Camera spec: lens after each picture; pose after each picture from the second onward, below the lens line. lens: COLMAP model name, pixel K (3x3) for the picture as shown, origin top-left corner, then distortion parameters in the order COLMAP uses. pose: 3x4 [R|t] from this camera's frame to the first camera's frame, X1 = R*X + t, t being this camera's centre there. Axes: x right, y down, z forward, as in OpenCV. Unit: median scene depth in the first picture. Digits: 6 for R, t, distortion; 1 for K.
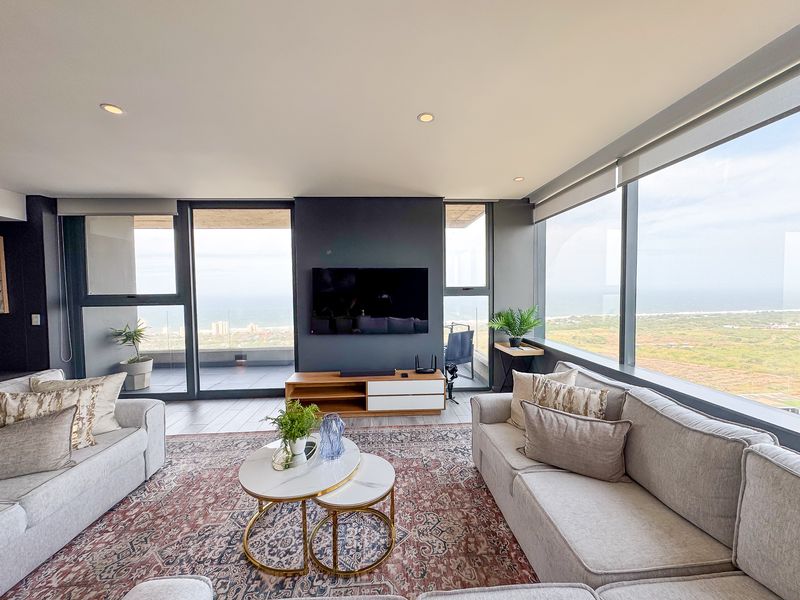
lens RADIAL K [[317.9, 0, 400.5], [0, 317.9, 298.4], [0, 0, 1]] dist [-0.002175, 0.000670]
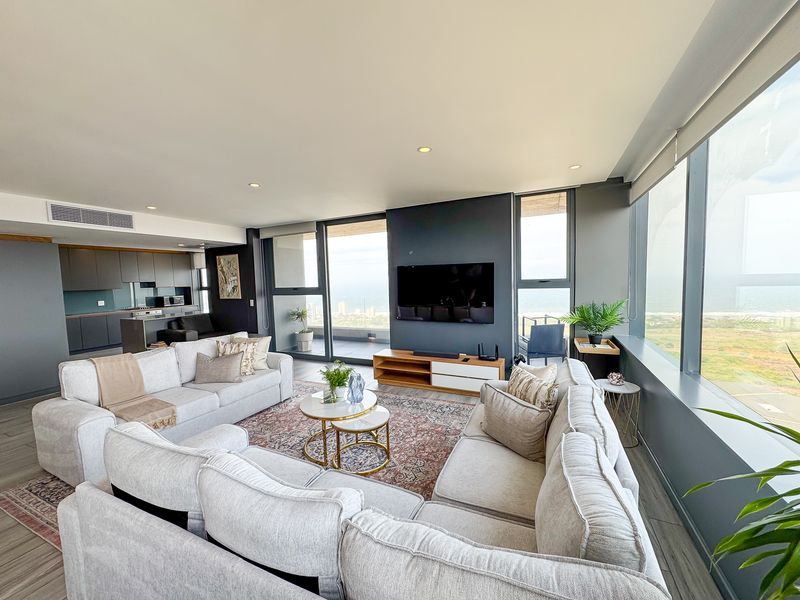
lens RADIAL K [[317.9, 0, 400.0], [0, 317.9, 298.8], [0, 0, 1]] dist [-0.002175, 0.000670]
pose [[0.875724, 0.016762, -0.482520, 0.327030], [0.003428, 0.999156, 0.040931, -0.019785], [0.482799, -0.037499, 0.874928, -0.082718]]
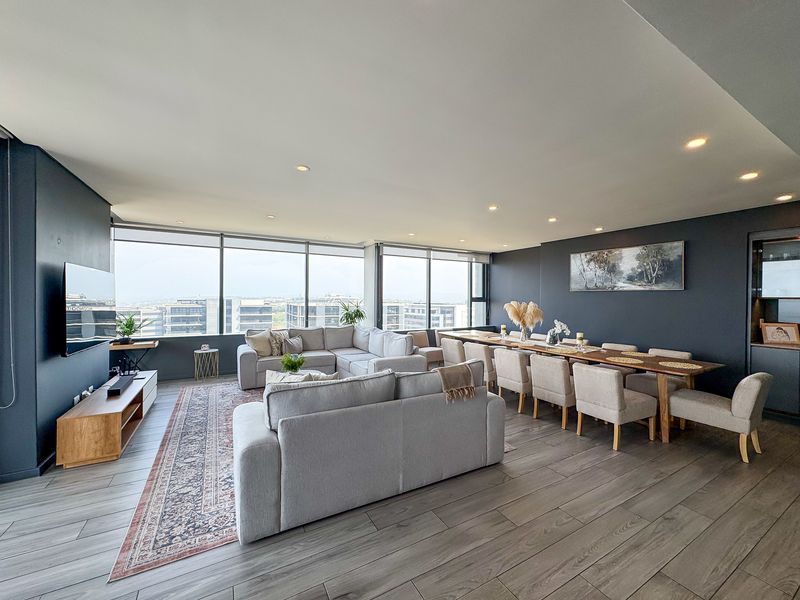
lens RADIAL K [[317.9, 0, 399.1], [0, 317.9, 299.7], [0, 0, 1]] dist [-0.002175, 0.000670]
pose [[-0.433166, 0.003418, 0.901308, -1.205491], [0.024491, 0.999668, 0.007979, -0.000636], [-0.900981, 0.025531, -0.433106, 0.631543]]
